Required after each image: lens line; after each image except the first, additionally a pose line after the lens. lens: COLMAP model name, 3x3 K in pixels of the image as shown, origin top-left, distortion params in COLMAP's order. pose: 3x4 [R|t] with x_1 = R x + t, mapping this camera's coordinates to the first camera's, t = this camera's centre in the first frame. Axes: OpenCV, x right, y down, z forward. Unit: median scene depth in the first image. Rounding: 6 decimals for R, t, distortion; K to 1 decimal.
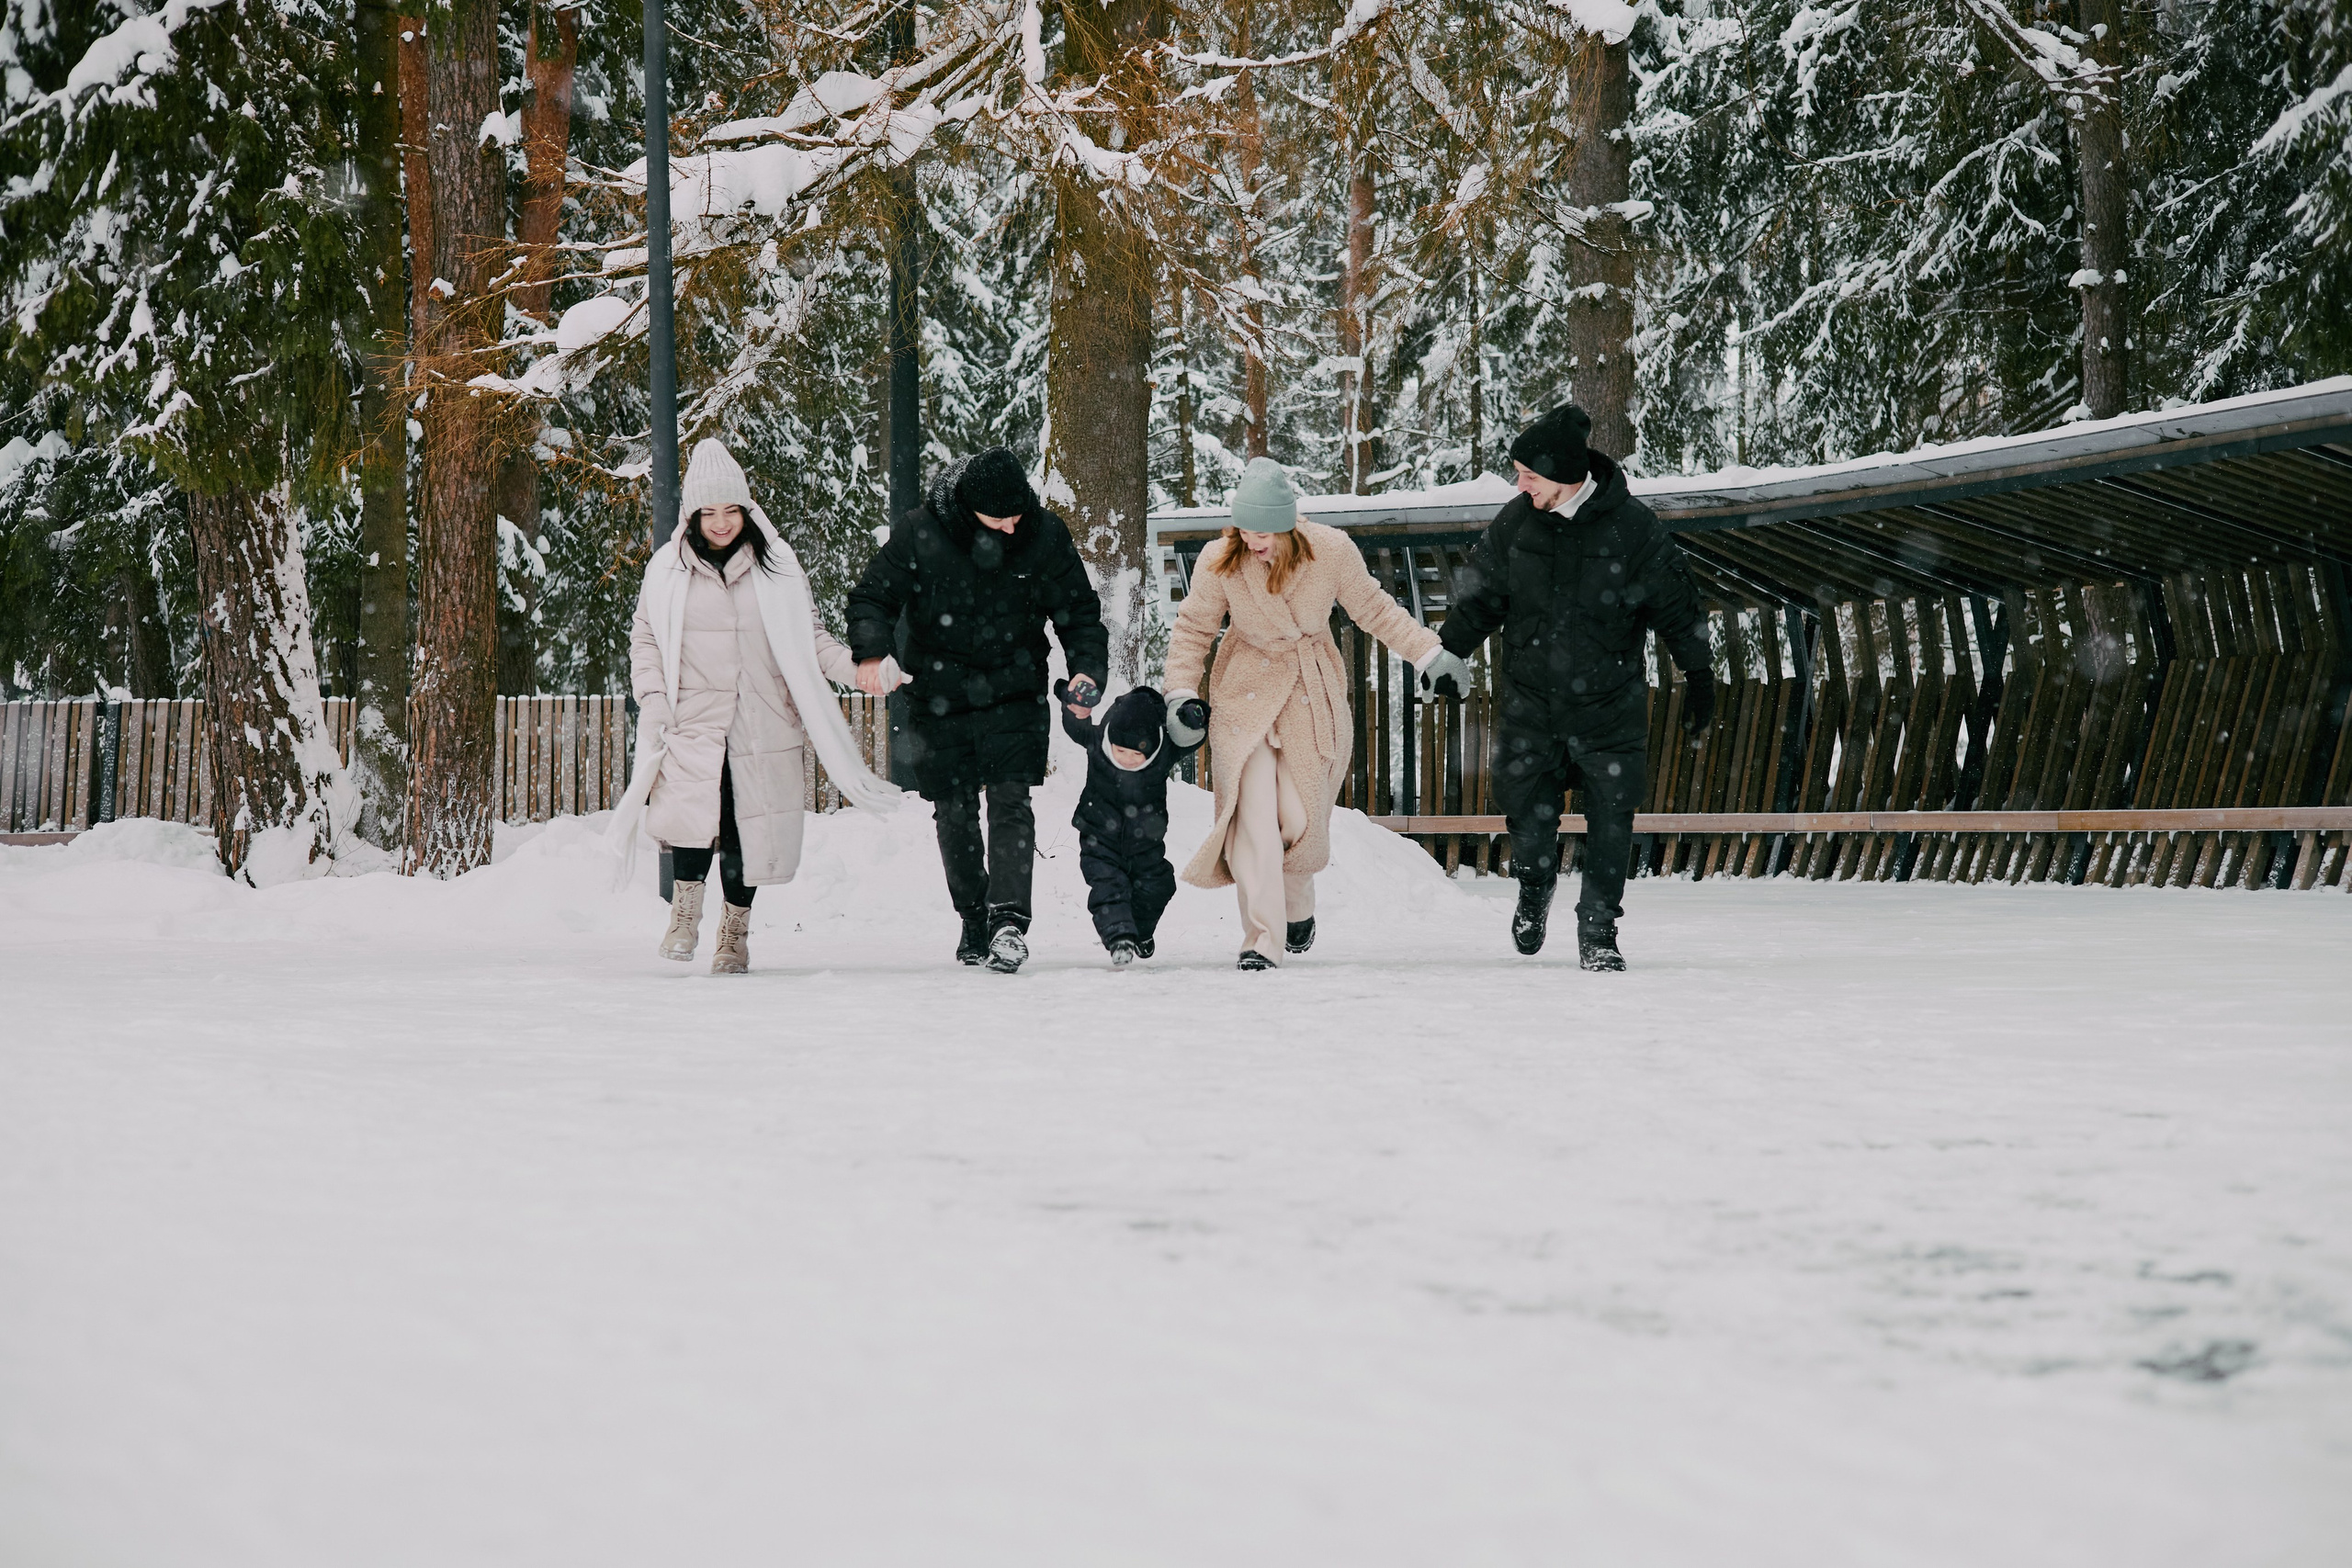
lens RADIAL K [[3279.4, 0, 1176.0], [0, 3279.4, 784.0], [0, 0, 1]] dist [0.061277, -0.269833]
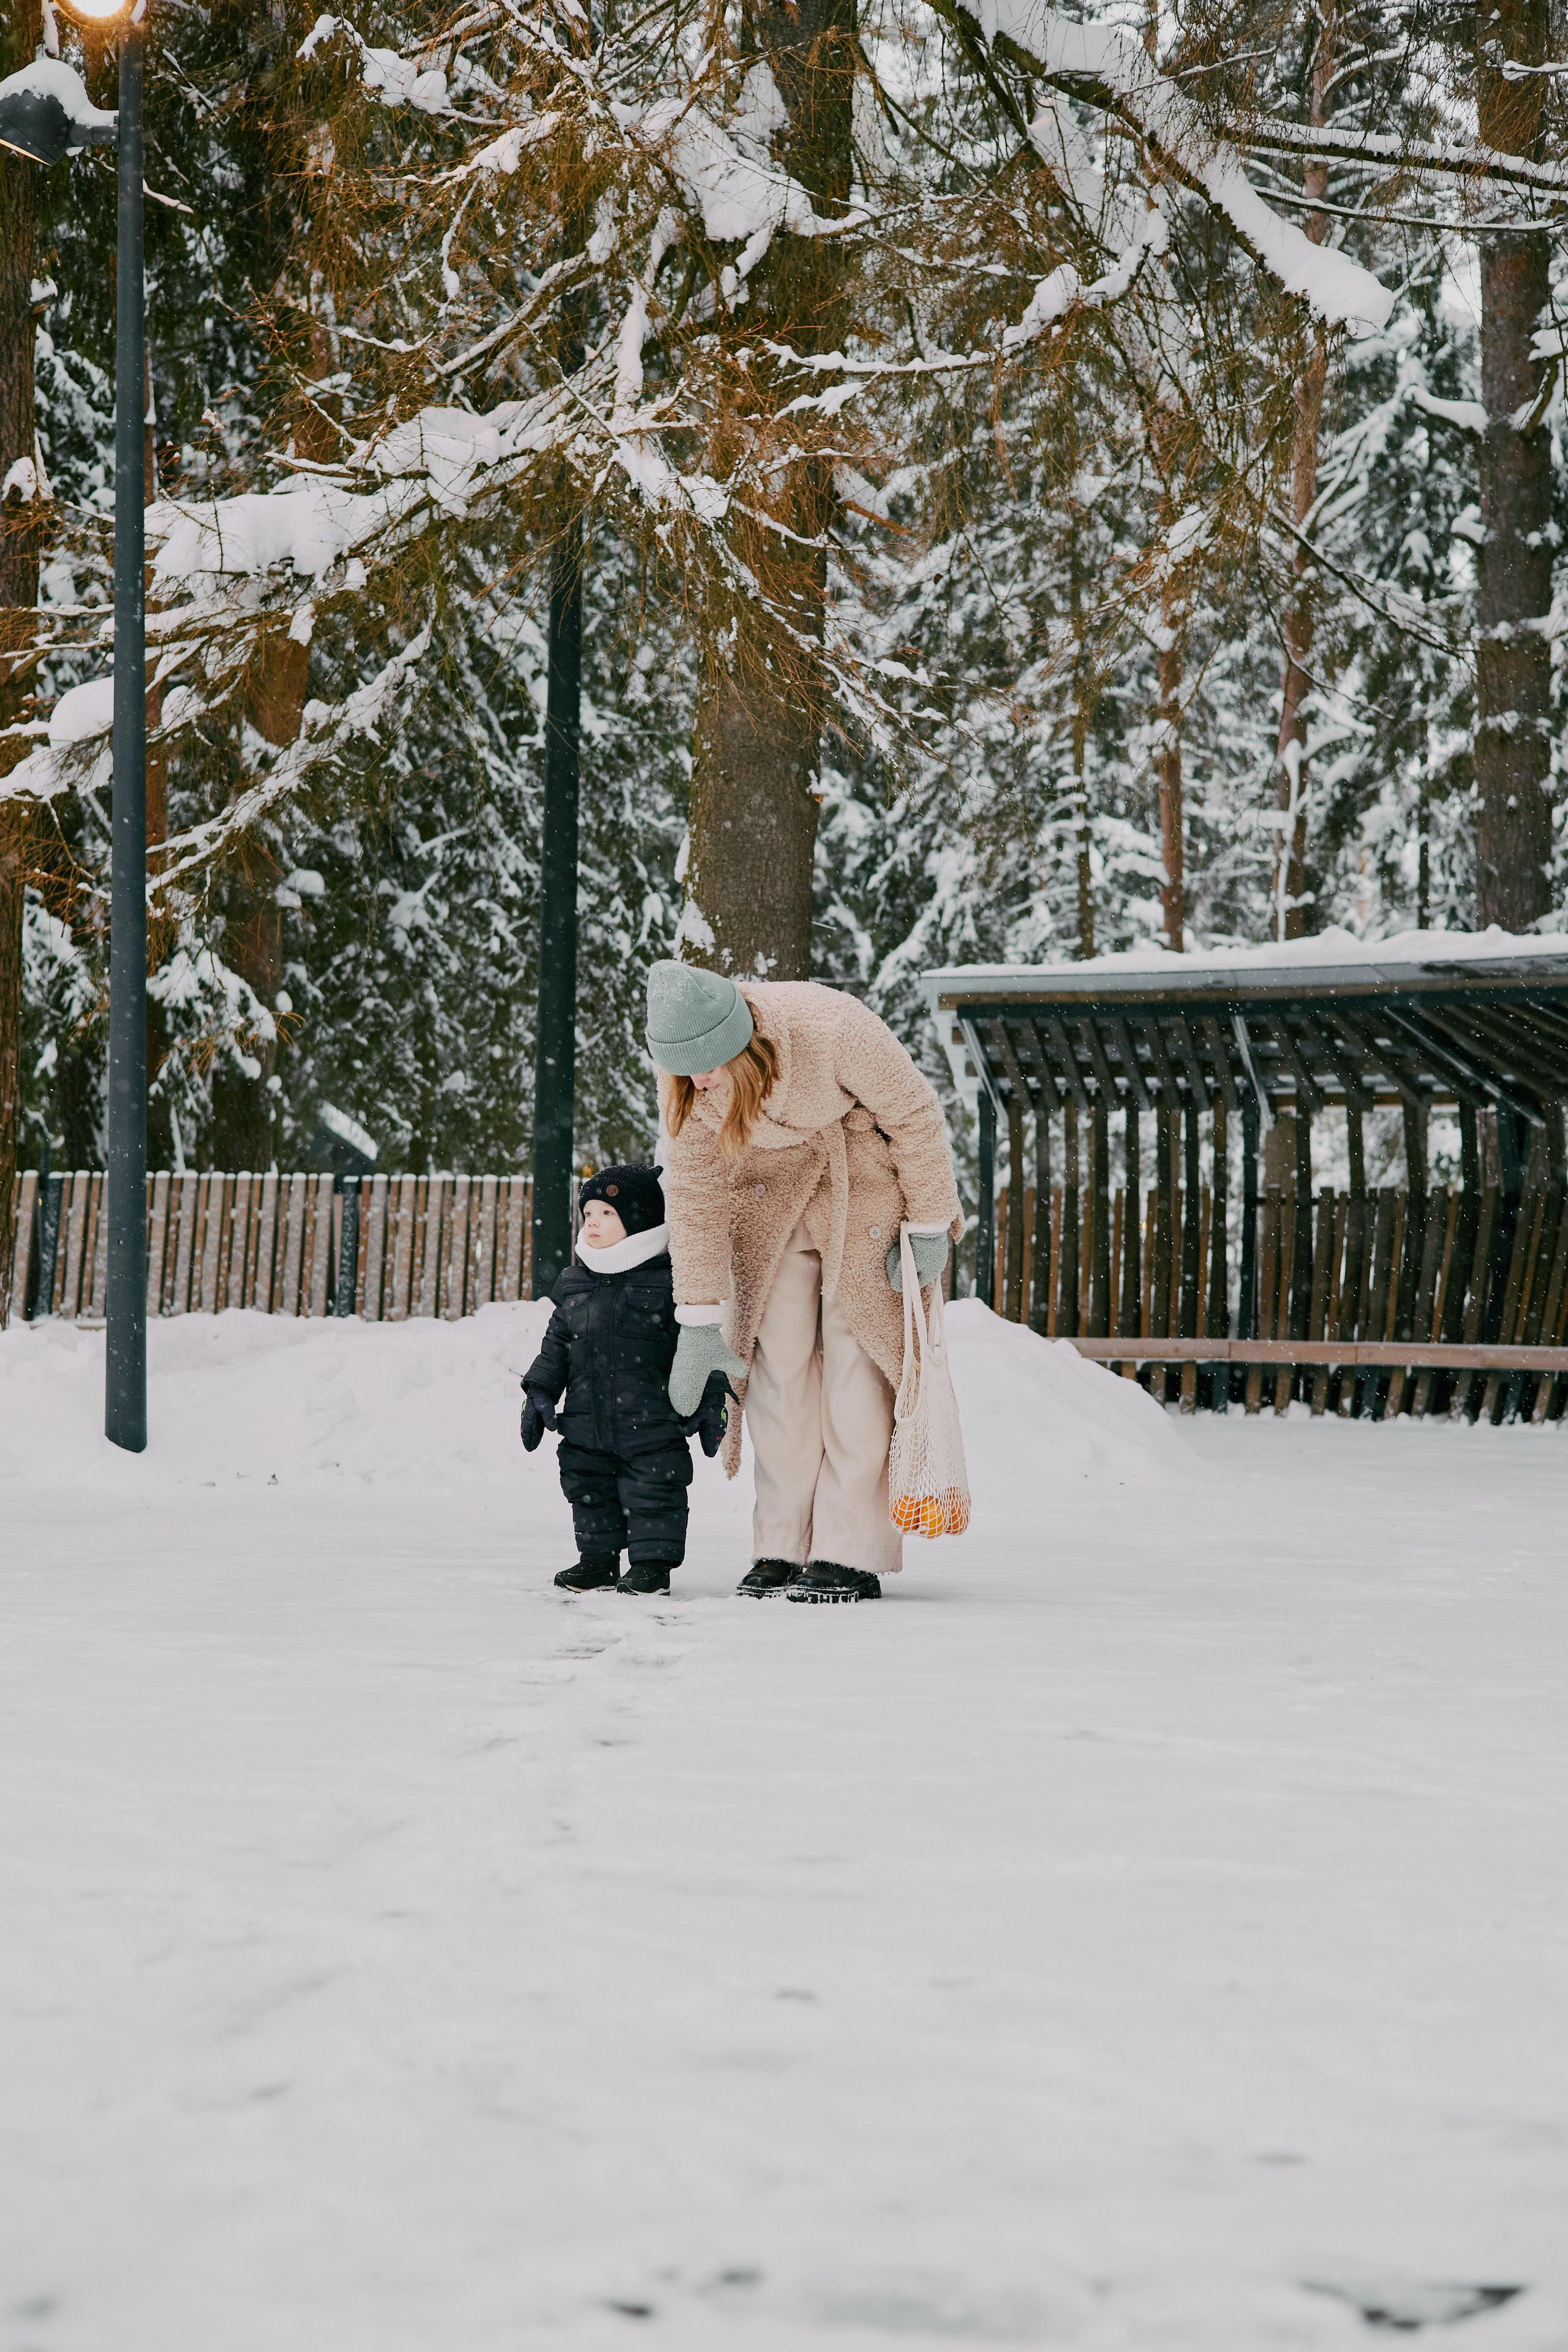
lens RADIAL K [[3480.7, 0, 750.9], [0, 3480.7, 1184.6], [0, 0, 1]] dist [0.026229, -0.085126]
pose [[0.993106, 0.021194, -0.115290, 0.047526], [-0.024267, 0.999385, -0.025312, -0.004017], [0.114682, 0.027936, 0.993009, 0.103837]]
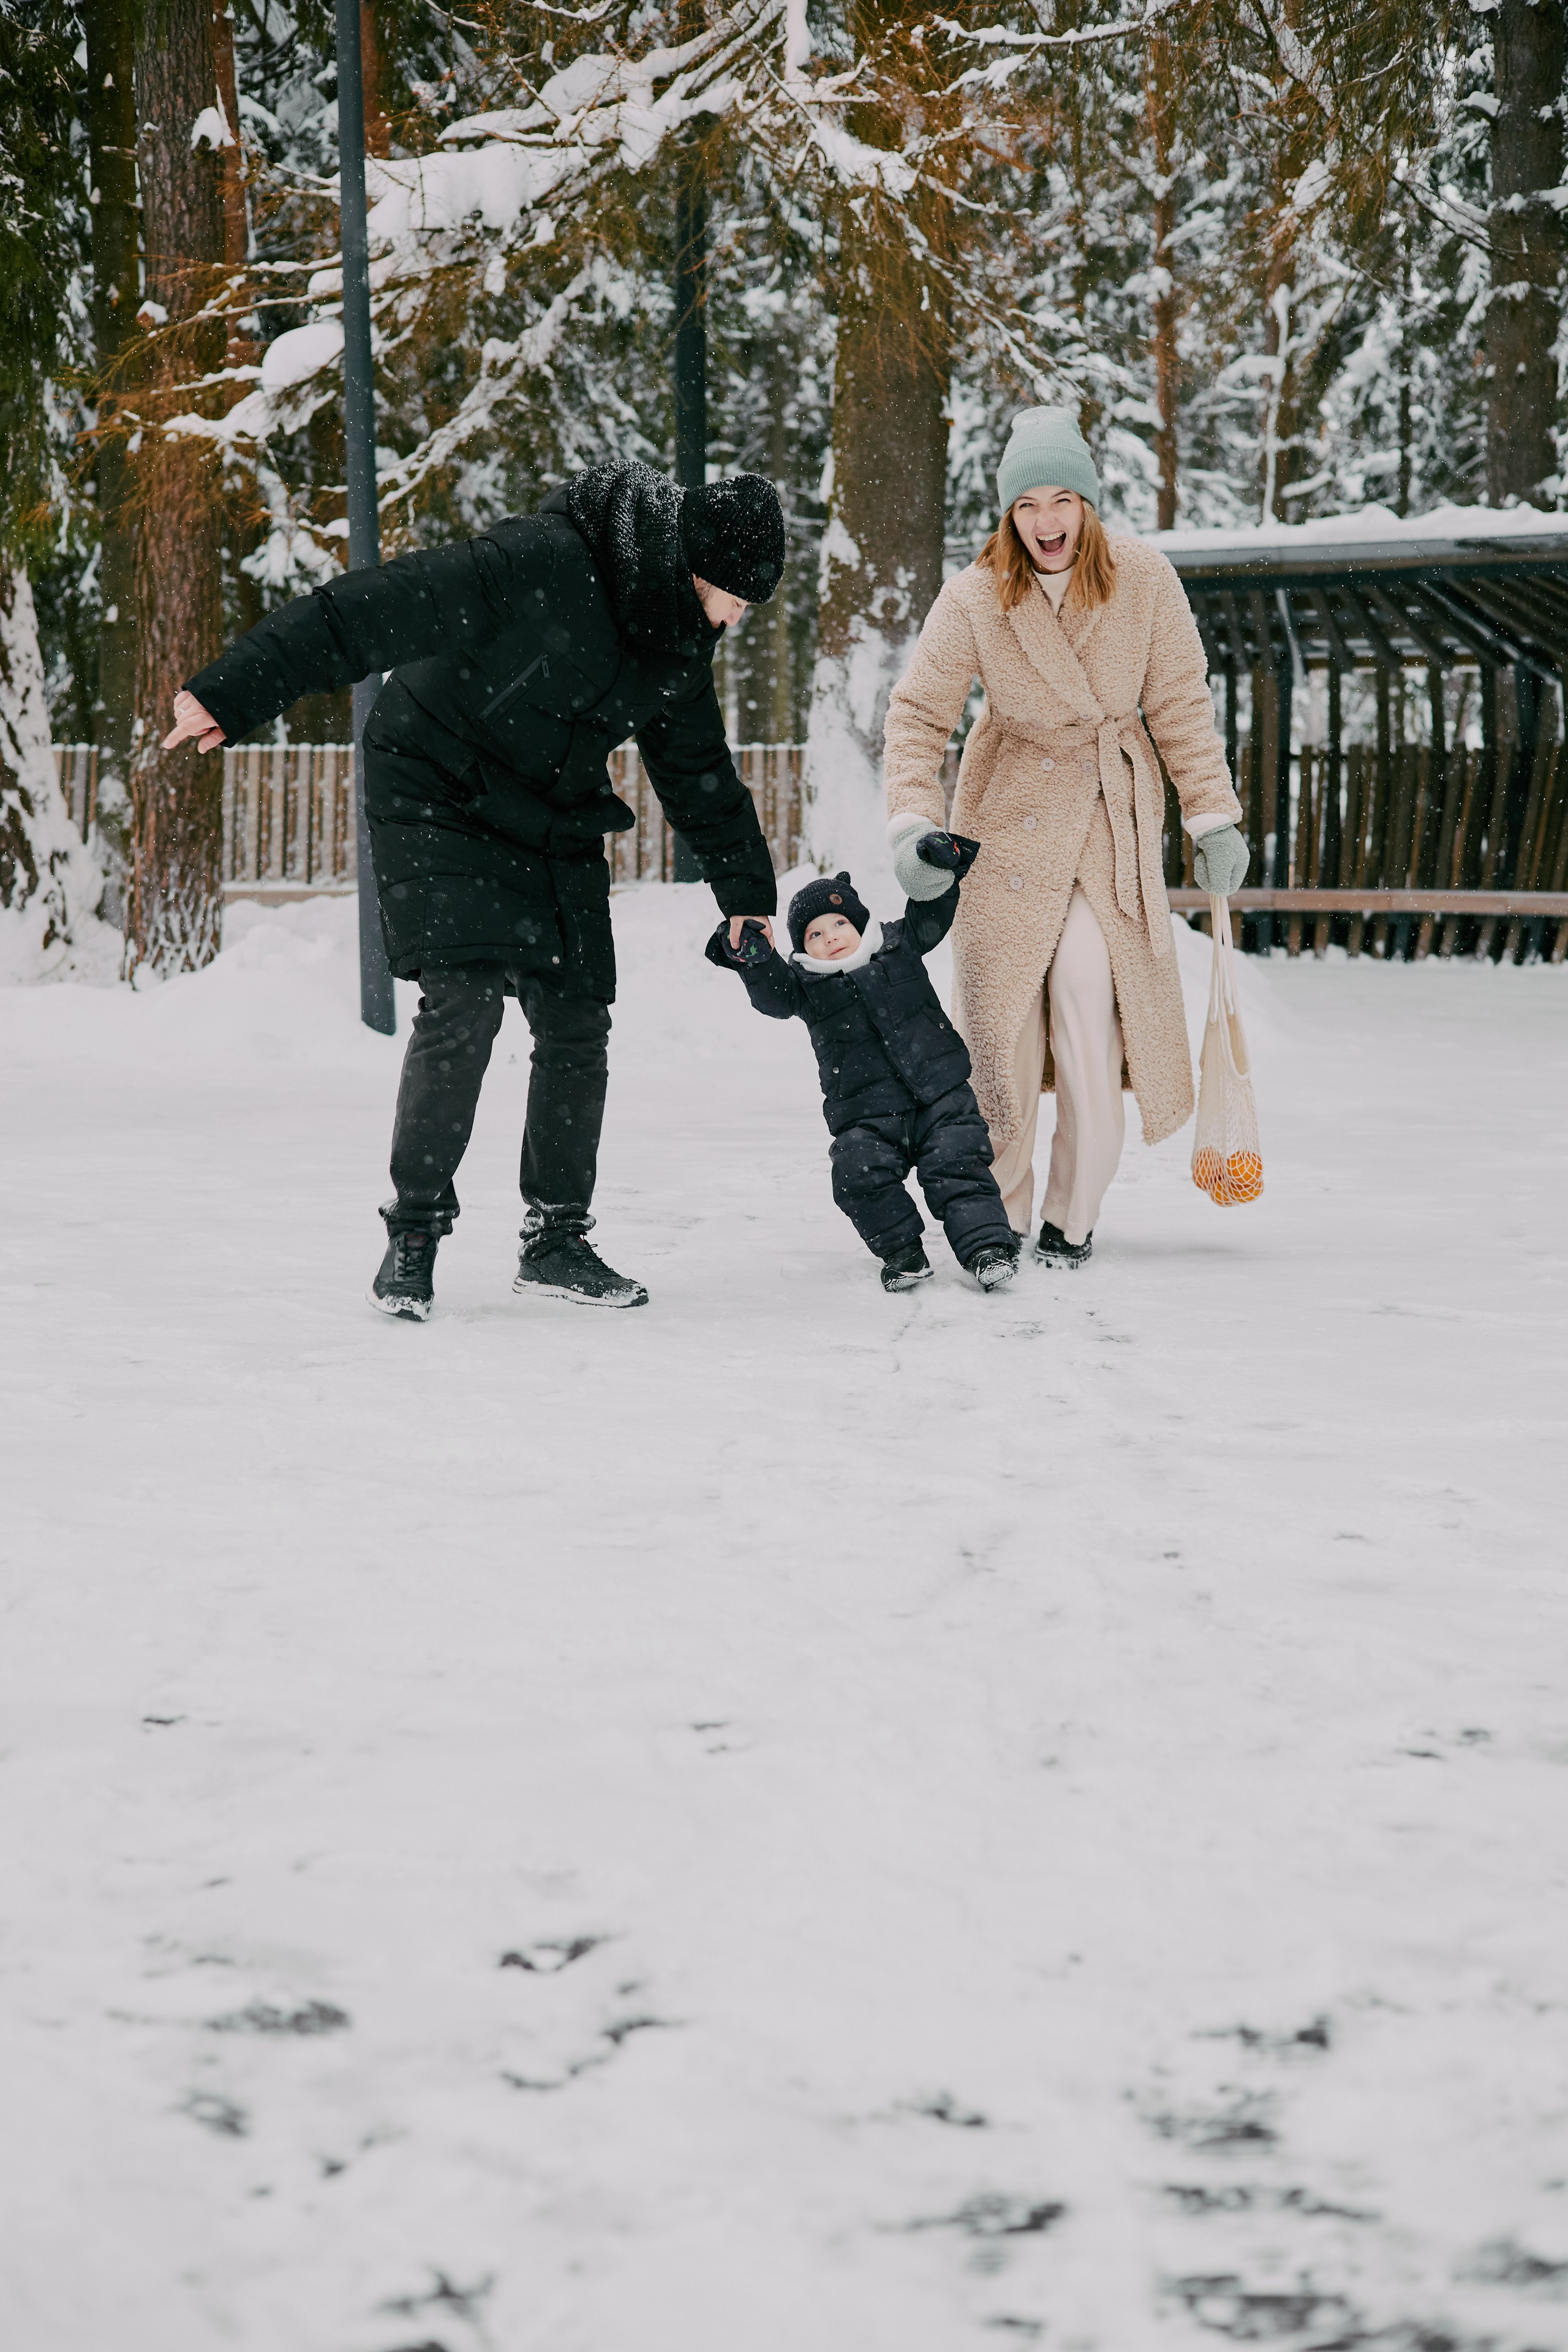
lens RADIAL K [[3308.0, 0, 762.6], [0, 3308.0, 1202.6], [0, 0, 1]] dist [0.056091, -0.288422]
pose [[0.994651, 0.021389, -0.101052, 0.022911], [-0.008833, 0.992356, 0.123095, -0.014963], [0.102912, -0.121544, 0.987237, 0.063824]]
